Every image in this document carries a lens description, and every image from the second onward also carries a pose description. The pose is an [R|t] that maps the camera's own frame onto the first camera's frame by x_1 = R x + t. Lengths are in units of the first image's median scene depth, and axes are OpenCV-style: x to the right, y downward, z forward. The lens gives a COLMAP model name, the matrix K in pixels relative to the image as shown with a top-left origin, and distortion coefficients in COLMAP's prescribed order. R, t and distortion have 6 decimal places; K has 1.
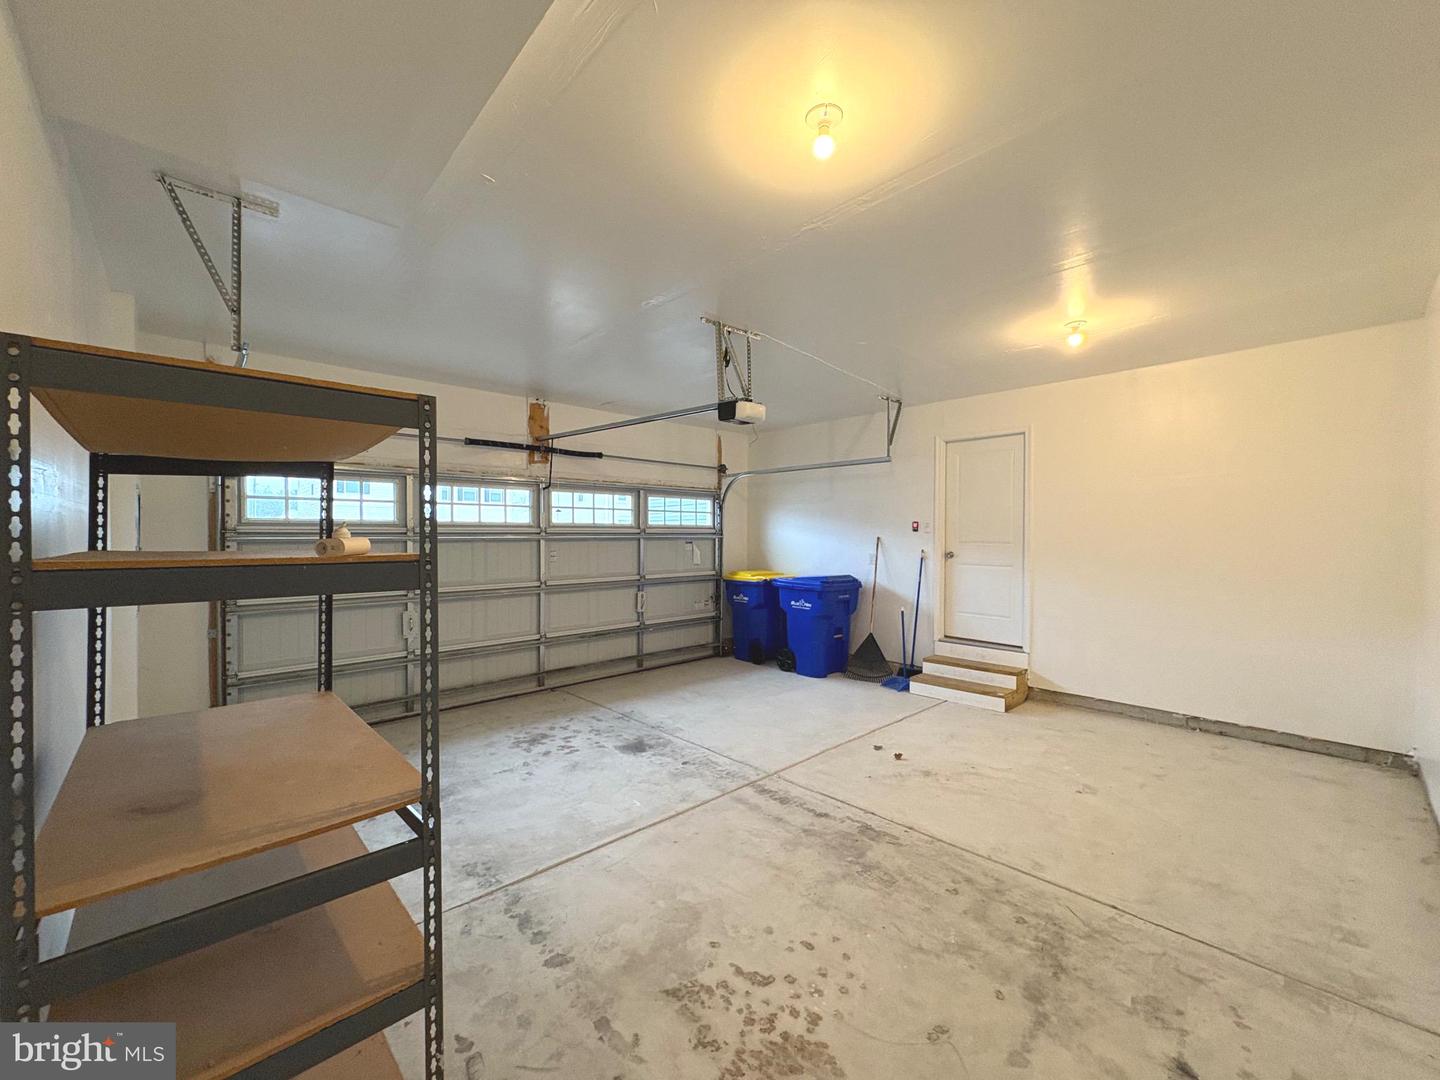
lens RADIAL K [[583.5, 0, 720.0], [0, 583.5, 540.0], [0, 0, 1]] dist [0.011977, -0.000215]
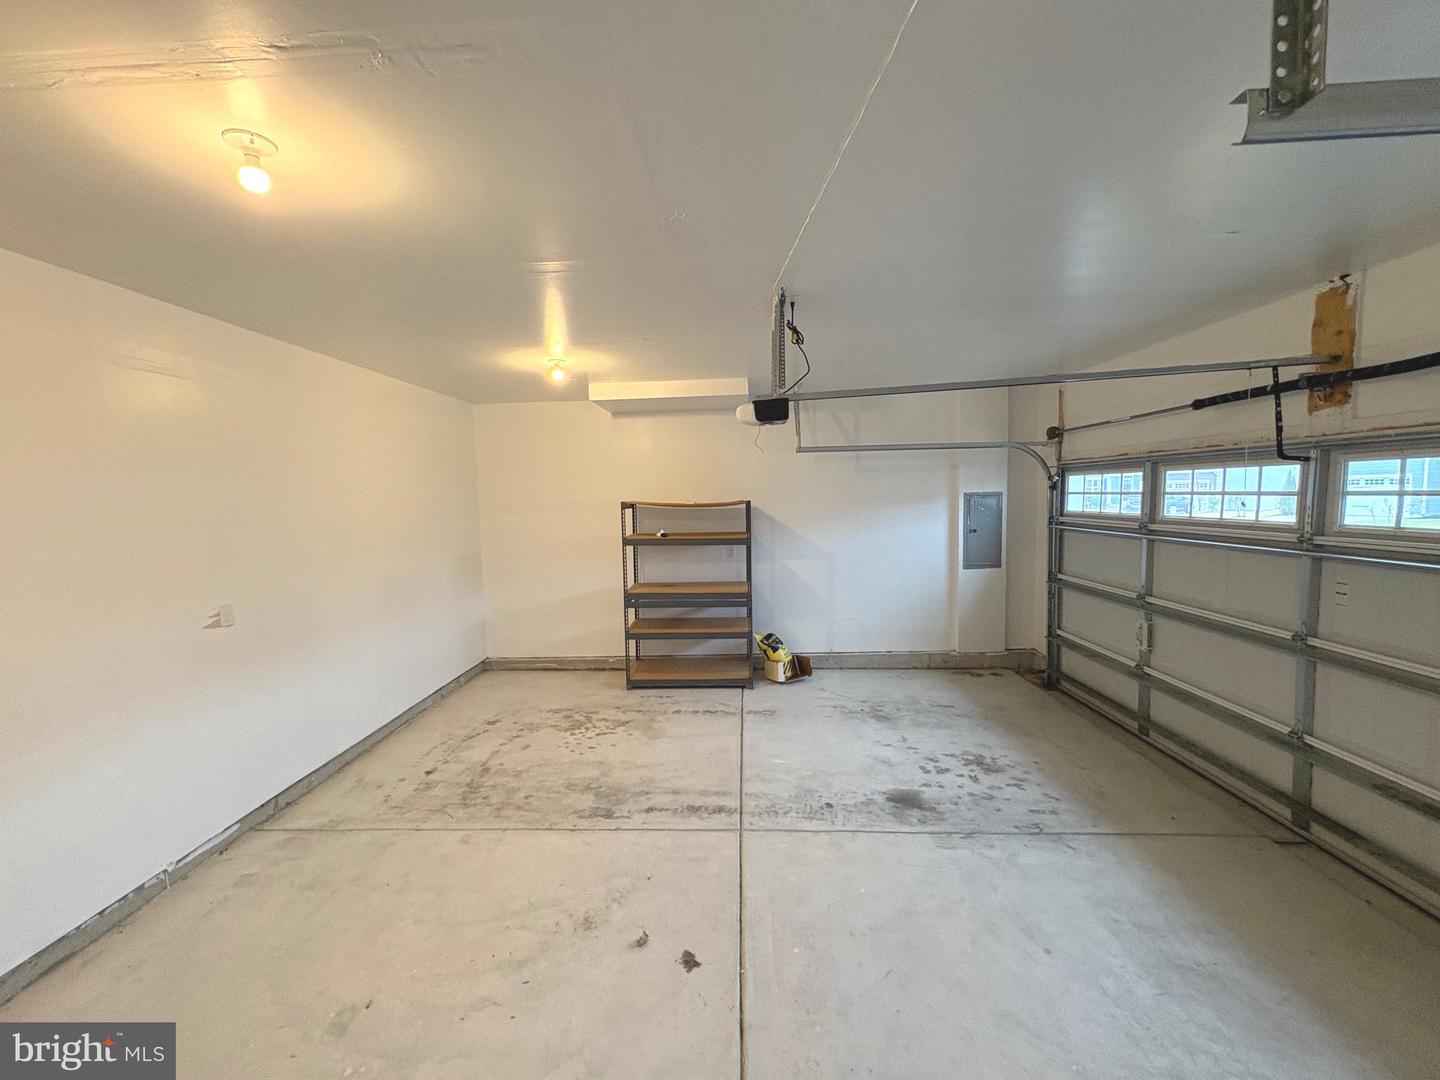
lens RADIAL K [[583.5, 0, 720.0], [0, 583.5, 540.0], [0, 0, 1]] dist [0.011977, -0.000215]
pose [[-0.714852, 0.074114, -0.695337, 0.674439], [0.018794, 0.996045, 0.086844, -0.110144], [0.699023, 0.049012, -0.713417, 1.544386]]
